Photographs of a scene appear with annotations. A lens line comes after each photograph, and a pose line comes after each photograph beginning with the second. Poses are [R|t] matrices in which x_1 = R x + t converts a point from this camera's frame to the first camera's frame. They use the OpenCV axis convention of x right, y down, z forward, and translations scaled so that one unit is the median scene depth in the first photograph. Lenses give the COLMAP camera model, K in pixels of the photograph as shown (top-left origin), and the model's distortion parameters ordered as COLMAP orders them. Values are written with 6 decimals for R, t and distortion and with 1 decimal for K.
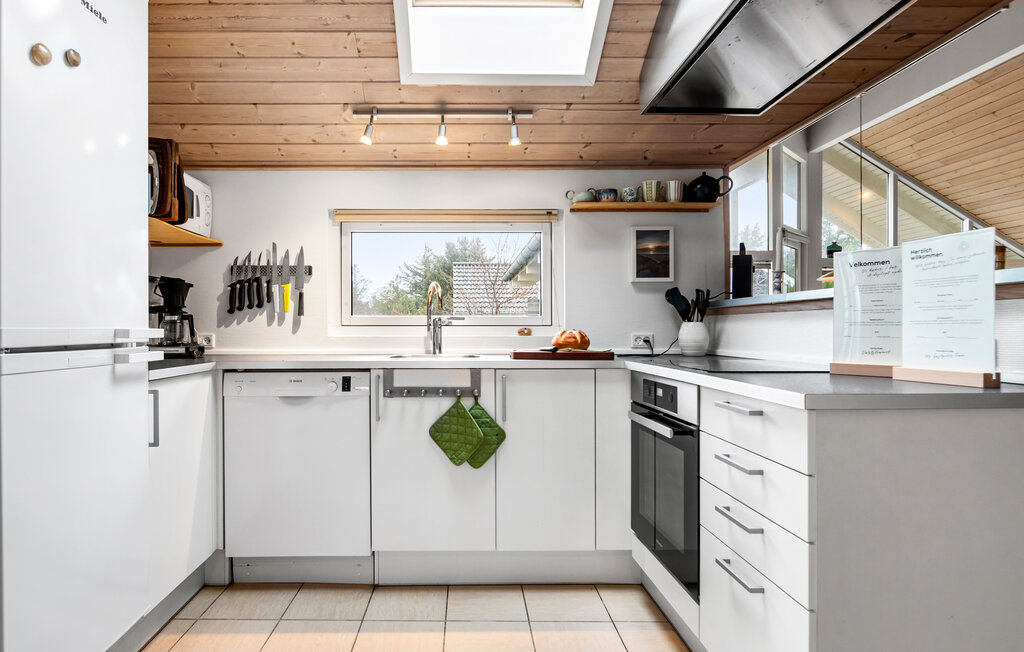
lens RADIAL K [[601.6, 0, 512.0], [0, 601.6, 326.0], [0, 0, 1]] dist [-0.005176, -0.000639]
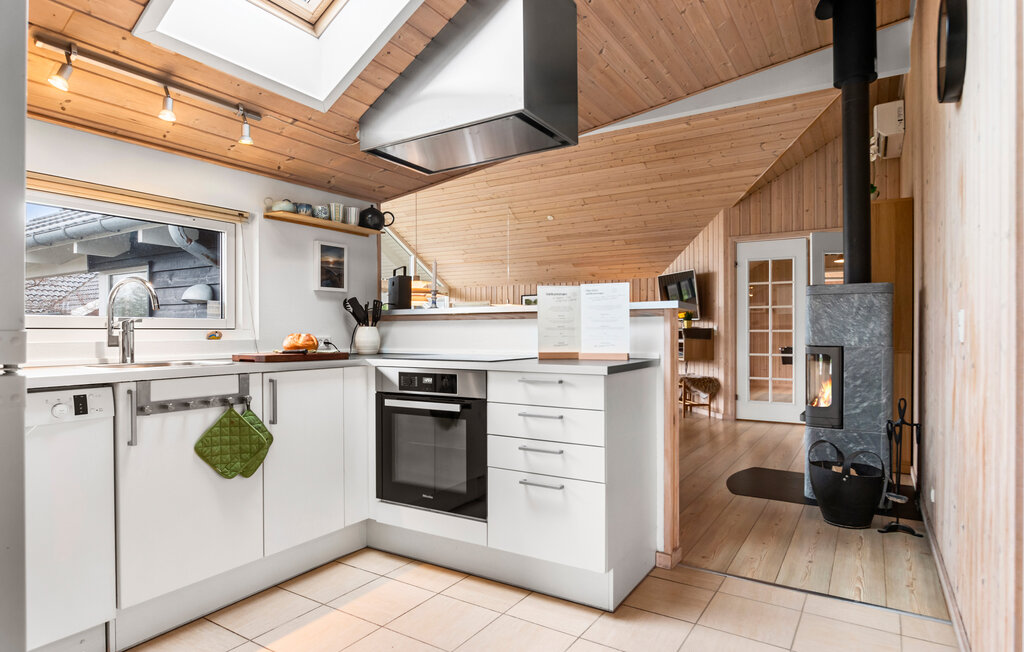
lens RADIAL K [[572.0, 0, 512.0], [0, 572.0, 326.0], [0, 0, 1]] dist [0.003470, 0.001139]
pose [[0.539406, 0.008160, 0.842006, -0.541126], [-0.002106, 0.999963, -0.008342, 0.001292], [-0.842043, 0.002726, 0.539404, 0.134751]]
